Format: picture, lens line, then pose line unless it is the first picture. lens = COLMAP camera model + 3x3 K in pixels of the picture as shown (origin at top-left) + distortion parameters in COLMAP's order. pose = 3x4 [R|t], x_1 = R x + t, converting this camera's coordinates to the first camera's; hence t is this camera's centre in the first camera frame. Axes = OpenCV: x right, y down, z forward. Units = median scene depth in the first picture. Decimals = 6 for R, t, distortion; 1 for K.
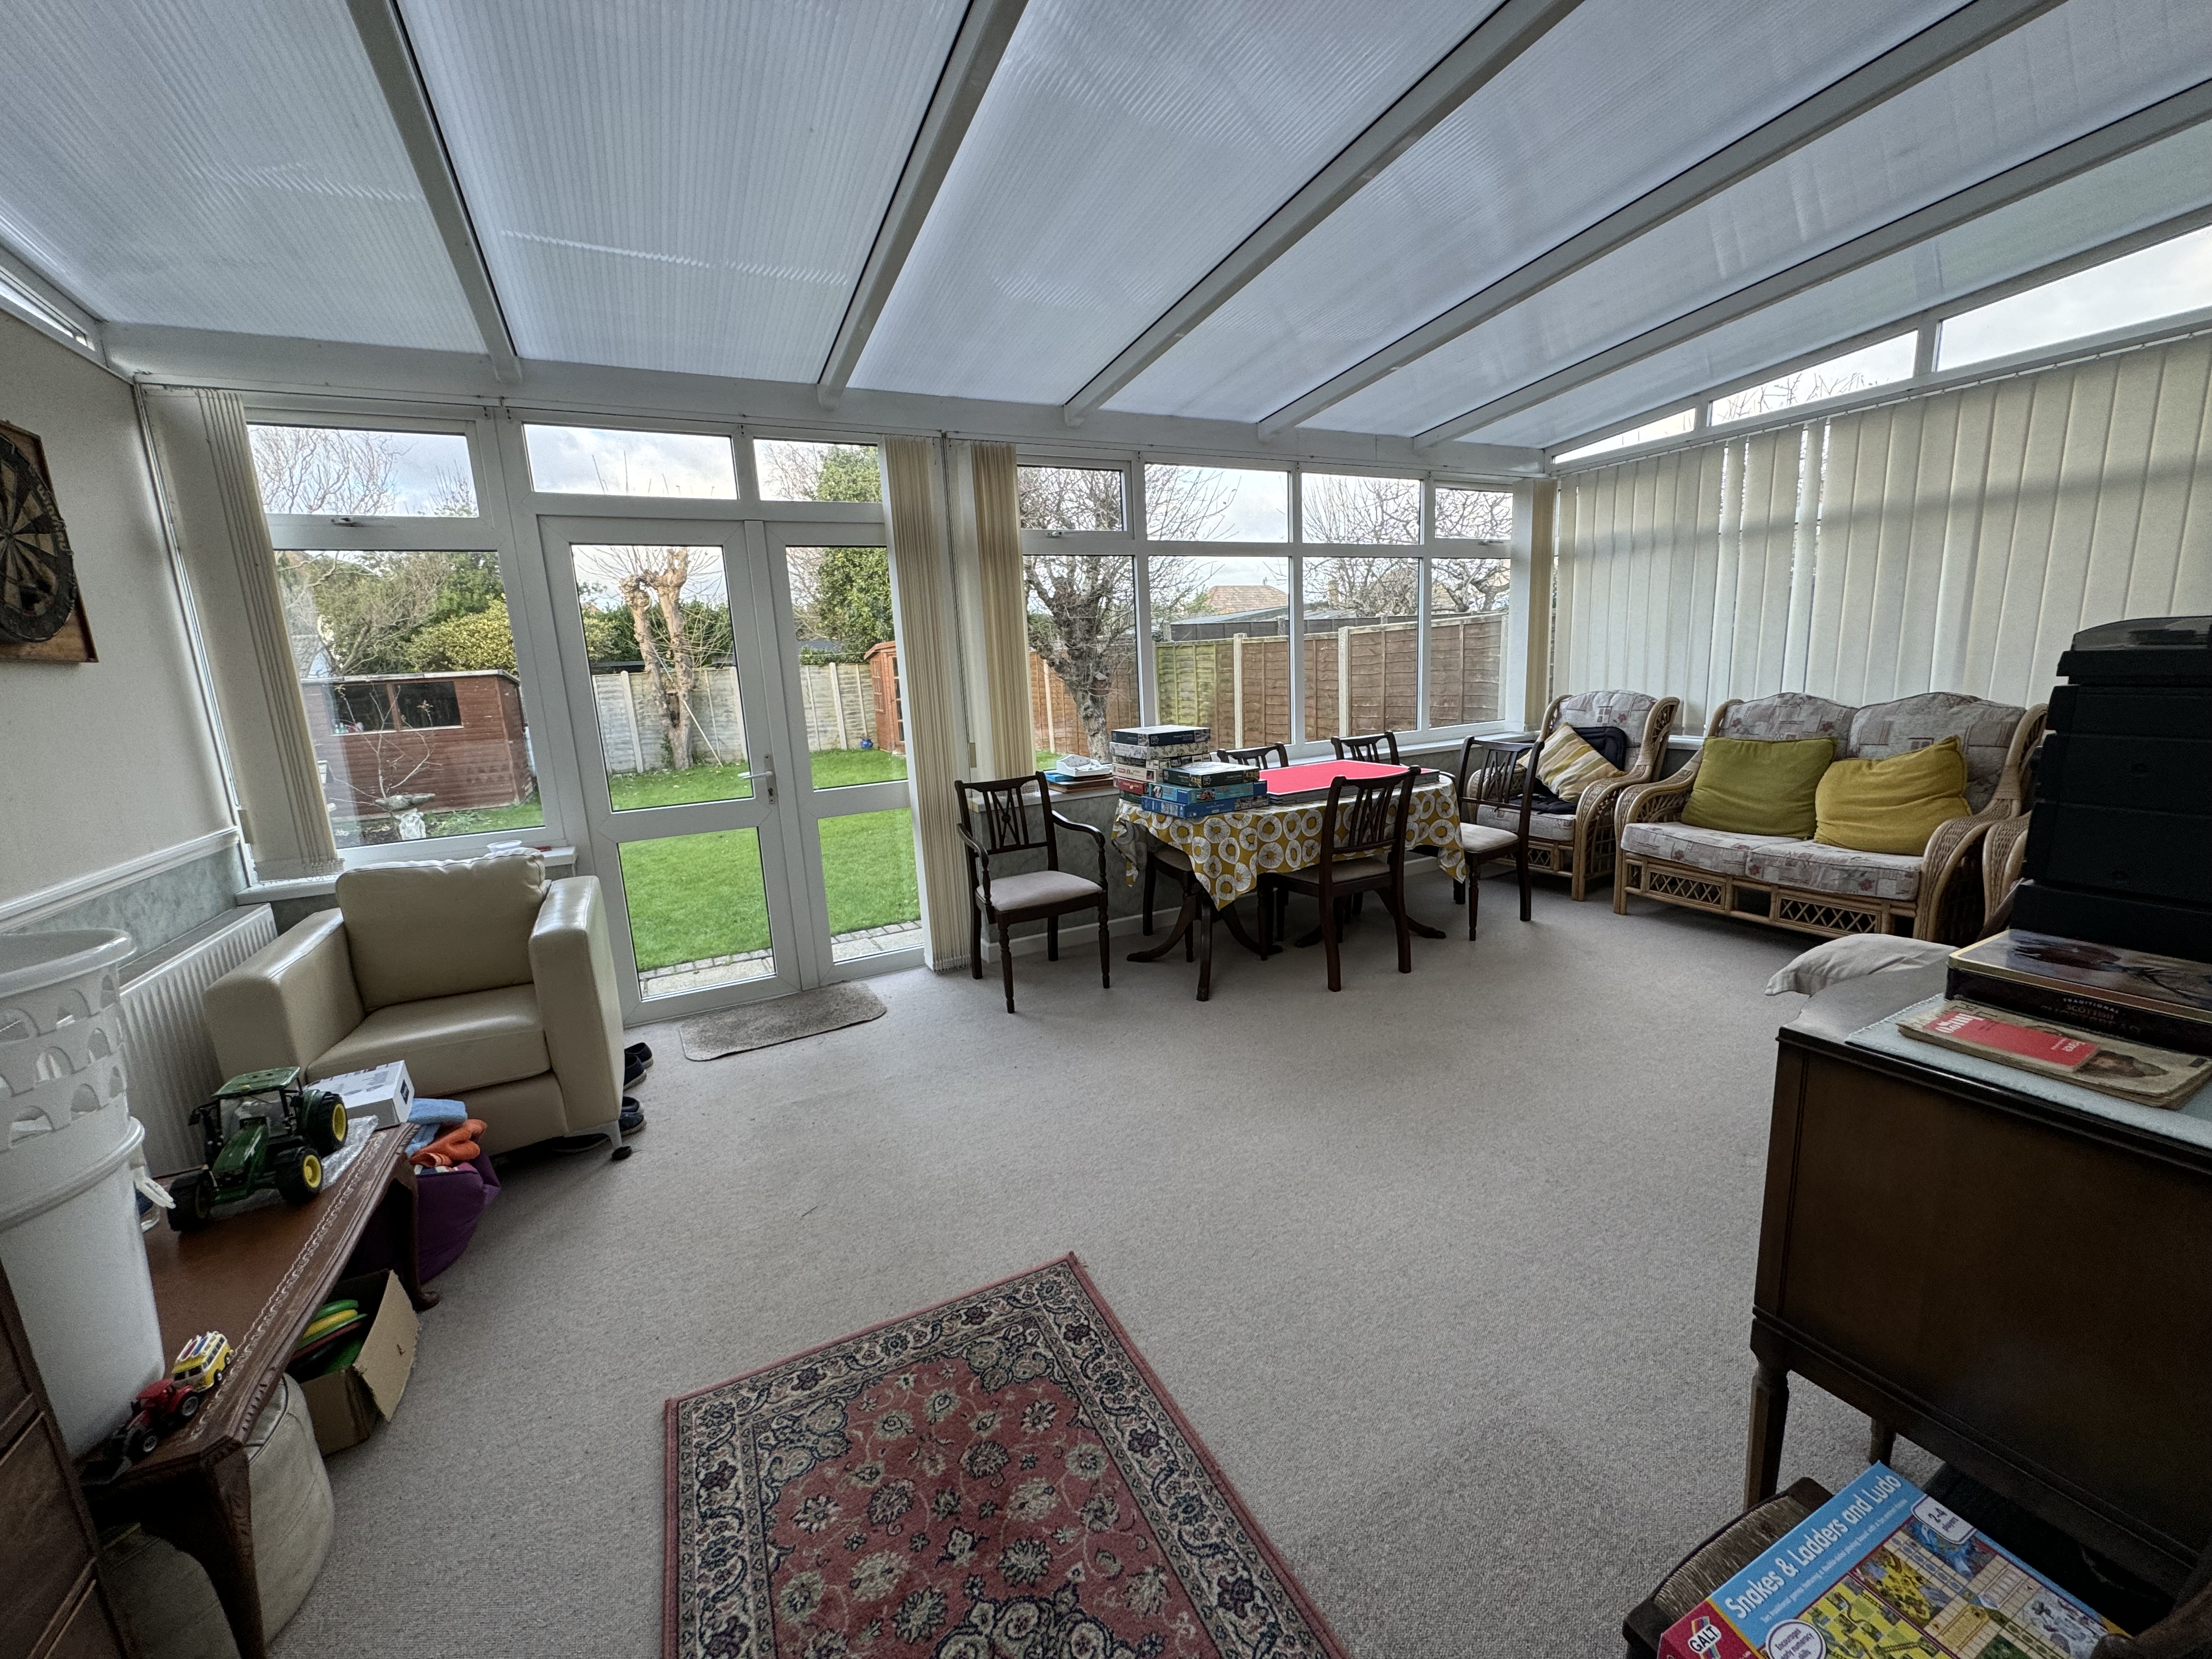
lens RADIAL K [[886.4, 0, 1108.3], [0, 886.4, 835.6], [0, 0, 1]] dist [-0.001158, -0.000111]
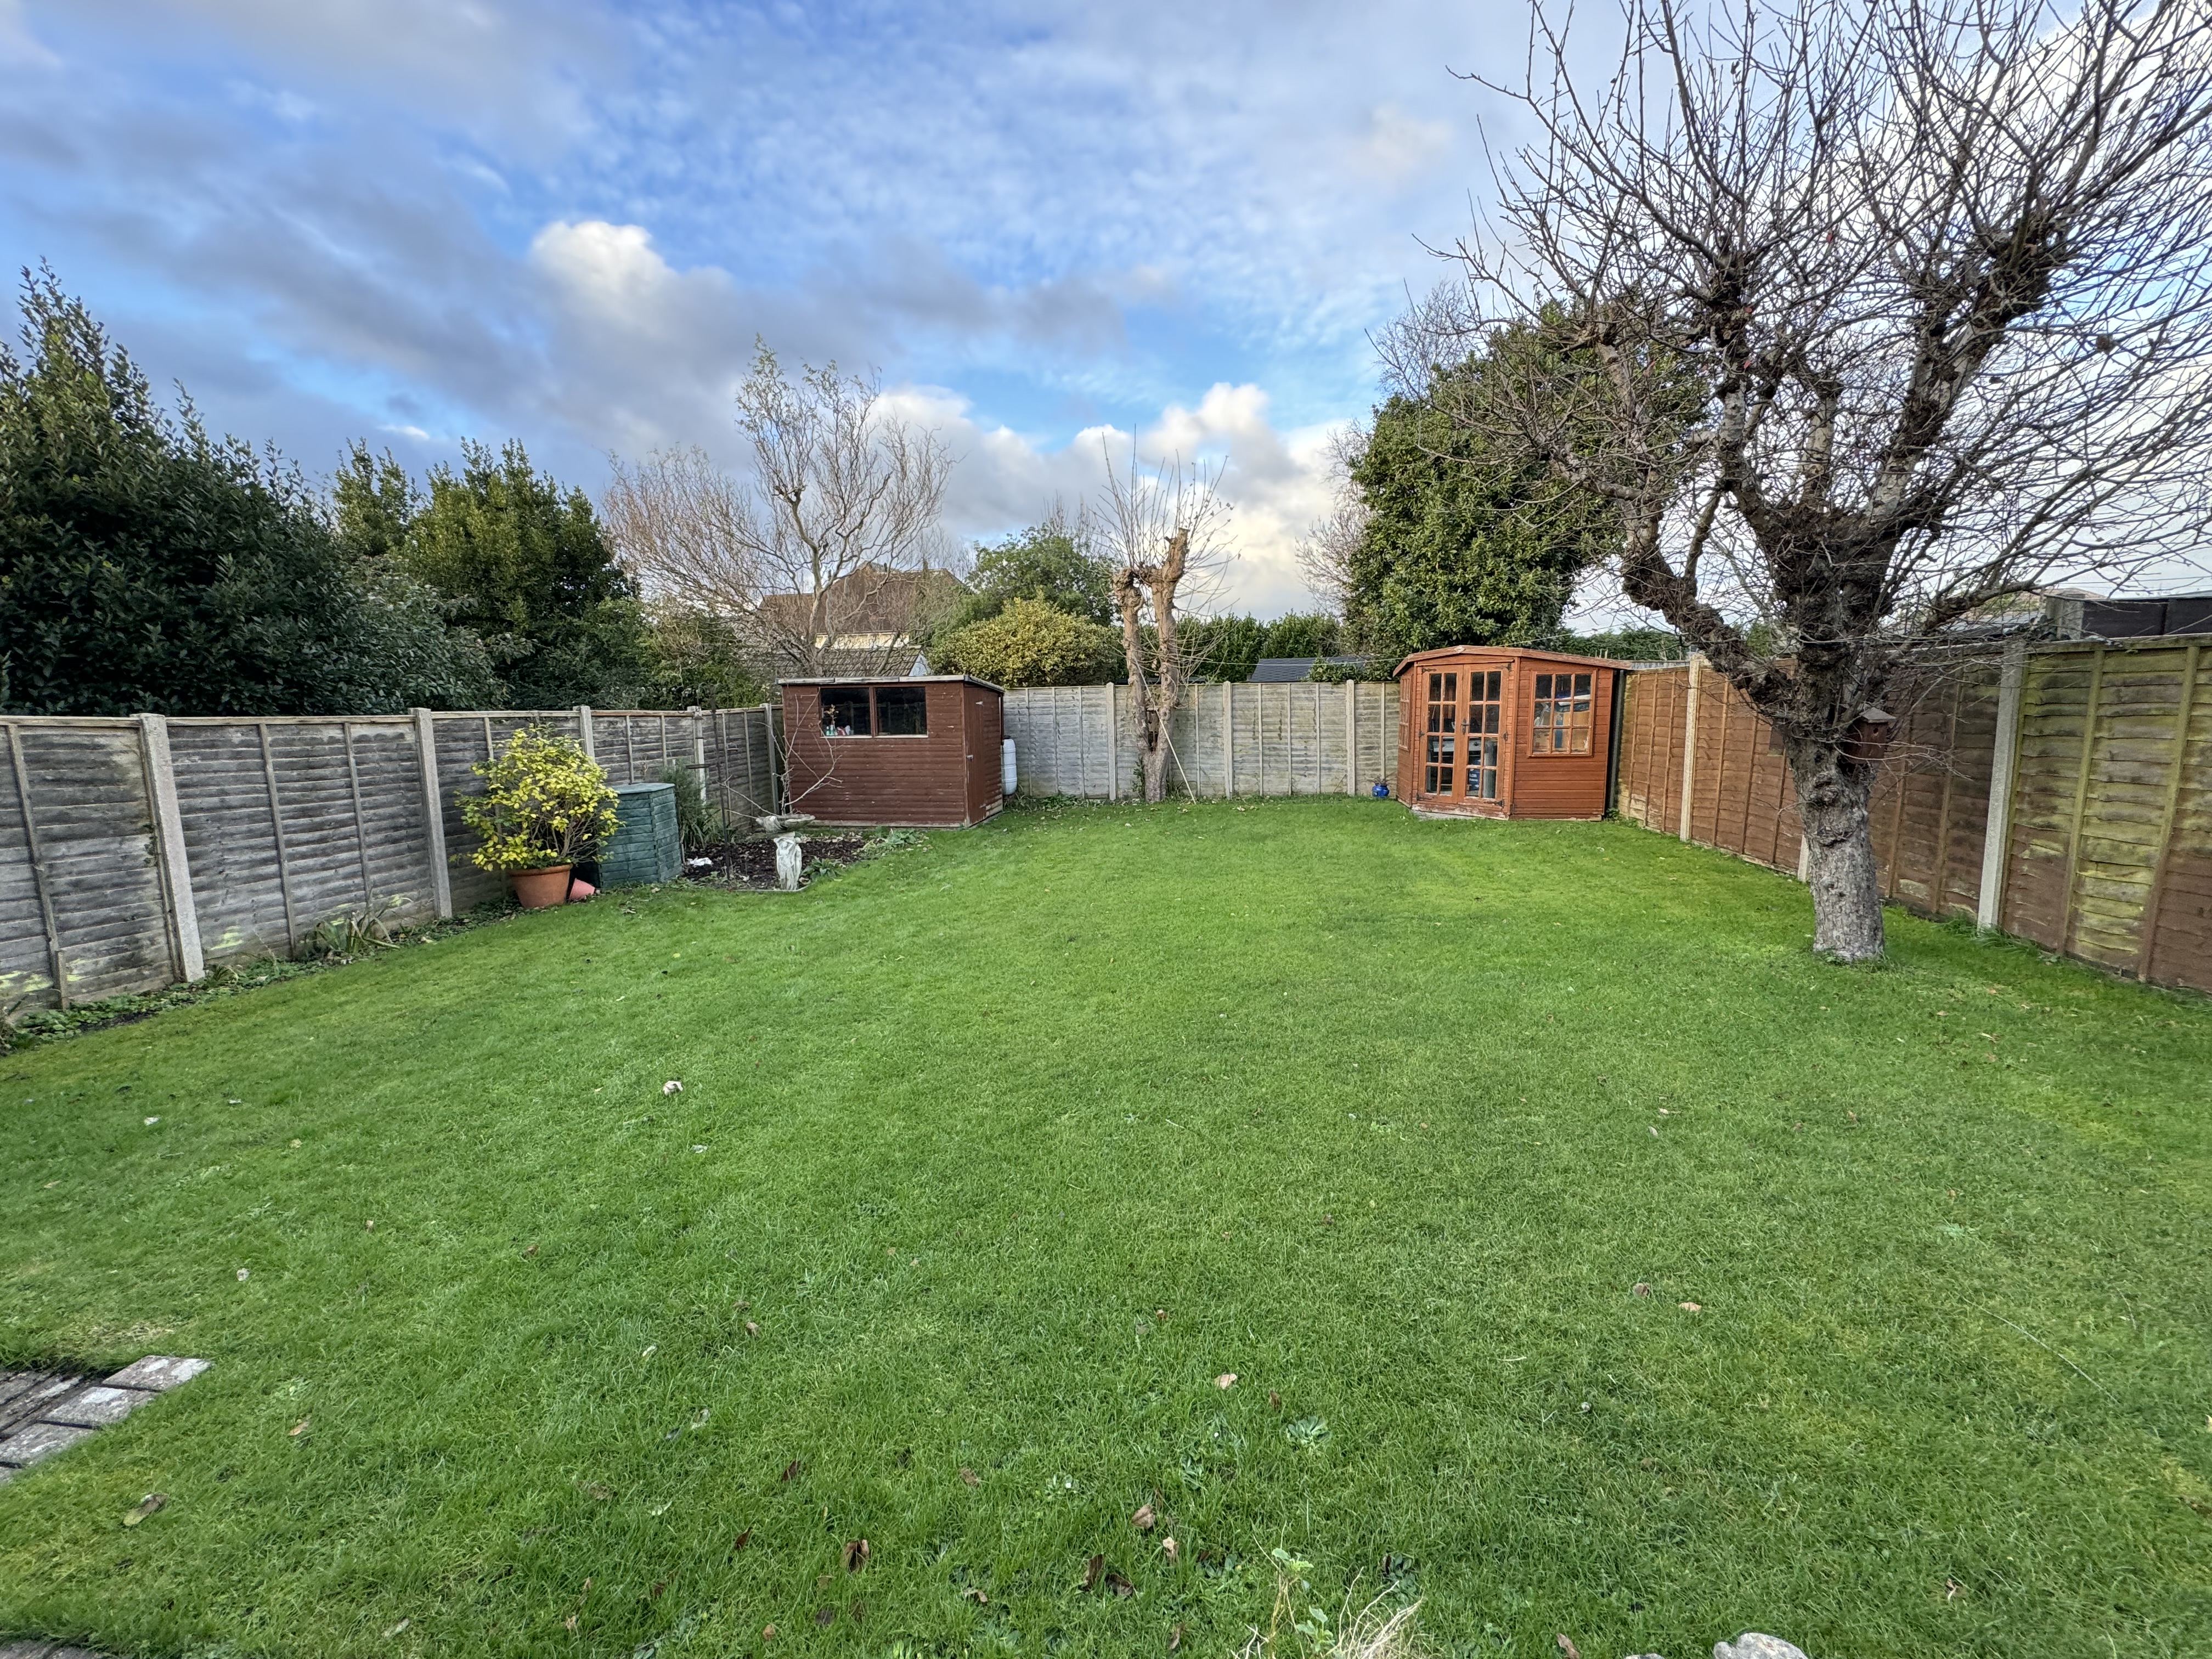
lens RADIAL K [[886.4, 0, 1108.7], [0, 886.4, 828.3], [0, 0, 1]] dist [-0.001158, -0.000111]
pose [[0.817293, 0.119137, -0.563772, -0.042818], [-0.139221, 0.990233, 0.007431, -0.050760], [0.559151, 0.072416, 0.825897, 0.294116]]
